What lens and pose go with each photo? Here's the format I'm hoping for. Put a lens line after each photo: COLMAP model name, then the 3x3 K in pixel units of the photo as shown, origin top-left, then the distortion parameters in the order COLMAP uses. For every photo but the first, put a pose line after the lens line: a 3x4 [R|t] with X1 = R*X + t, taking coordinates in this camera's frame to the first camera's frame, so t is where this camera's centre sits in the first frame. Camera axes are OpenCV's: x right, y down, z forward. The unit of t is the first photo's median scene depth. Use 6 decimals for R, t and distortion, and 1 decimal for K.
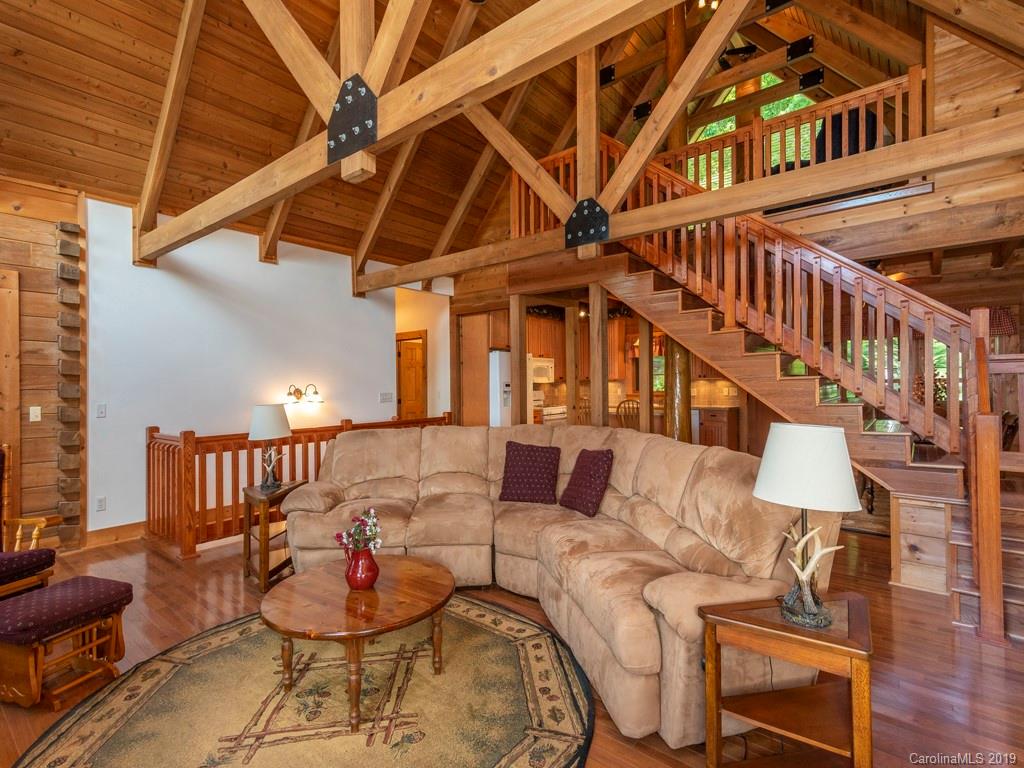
lens RADIAL K [[516.6, 0, 517.0], [0, 516.6, 374.6], [0, 0, 1]] dist [0.021214, 0.000464]
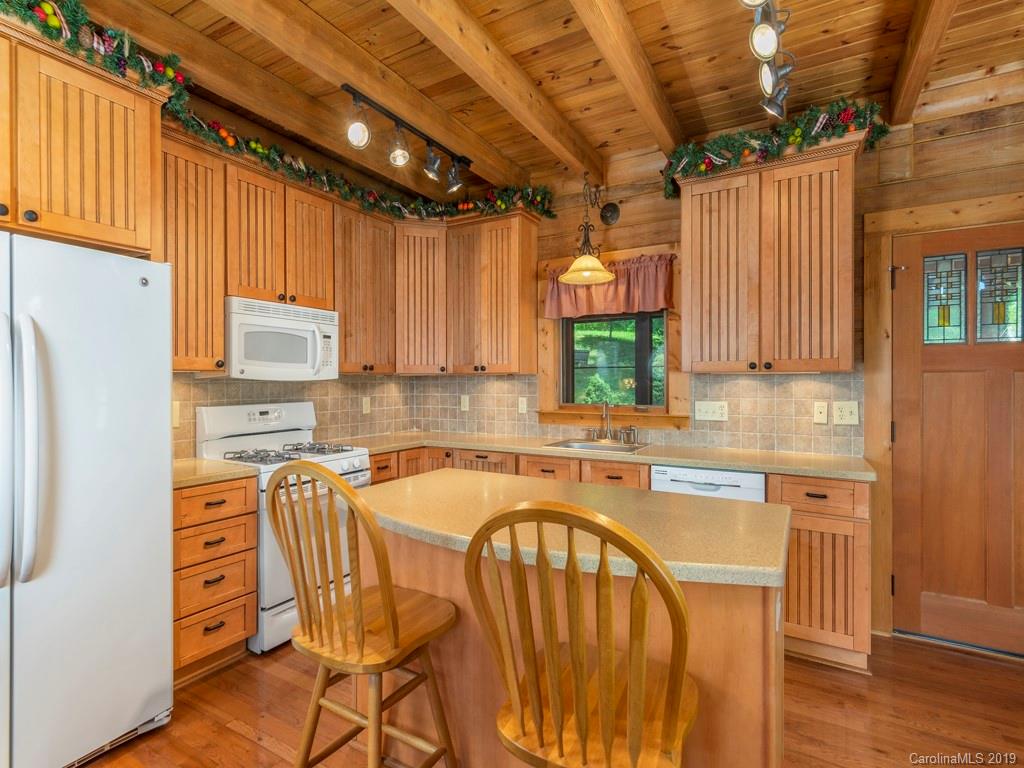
lens RADIAL K [[496.6, 0, 512.0], [0, 496.6, 384.0], [0, 0, 1]] dist [-0.000047, 0.000009]
pose [[0.989841, 0.011212, 0.141734, 0.139791], [-0.014399, 0.999665, 0.021484, 0.009270], [-0.141445, -0.023307, 0.989672, 0.644055]]
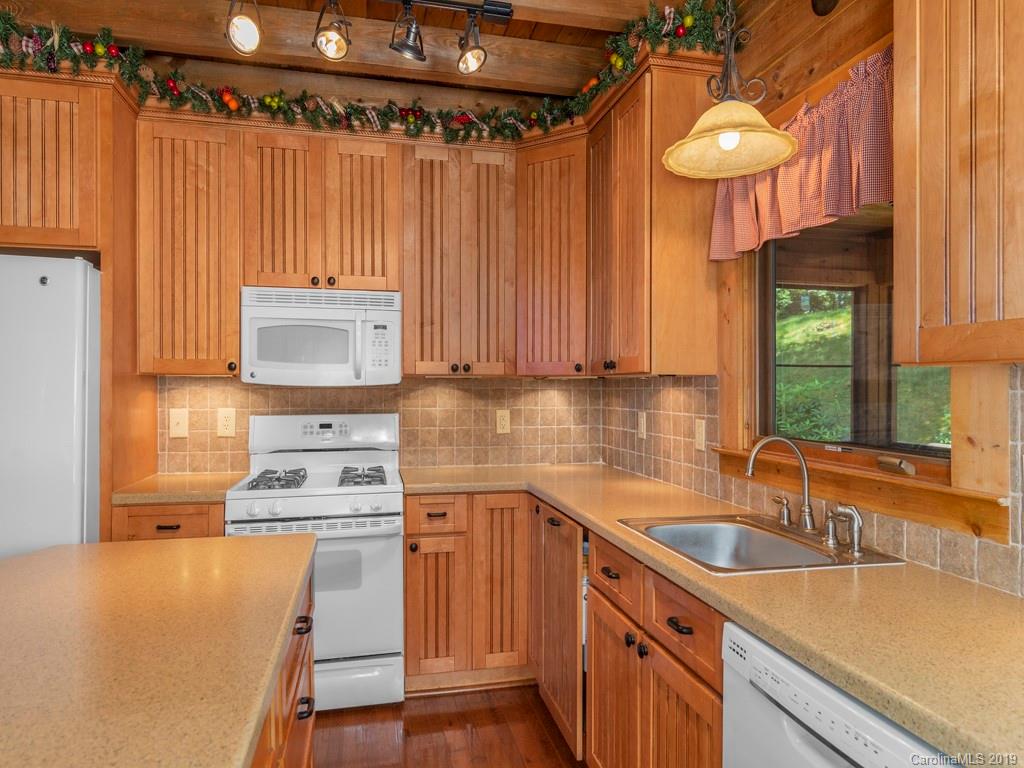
lens RADIAL K [[625.4, 0, 515.5], [0, 625.4, 388.0], [0, 0, 1]] dist [0.002047, 0.005486]
pose [[0.780985, 0.015988, -0.624345, 0.305506], [-0.001509, 0.999718, 0.023712, 0.009388], [0.624547, -0.017577, 0.780789, 0.785416]]
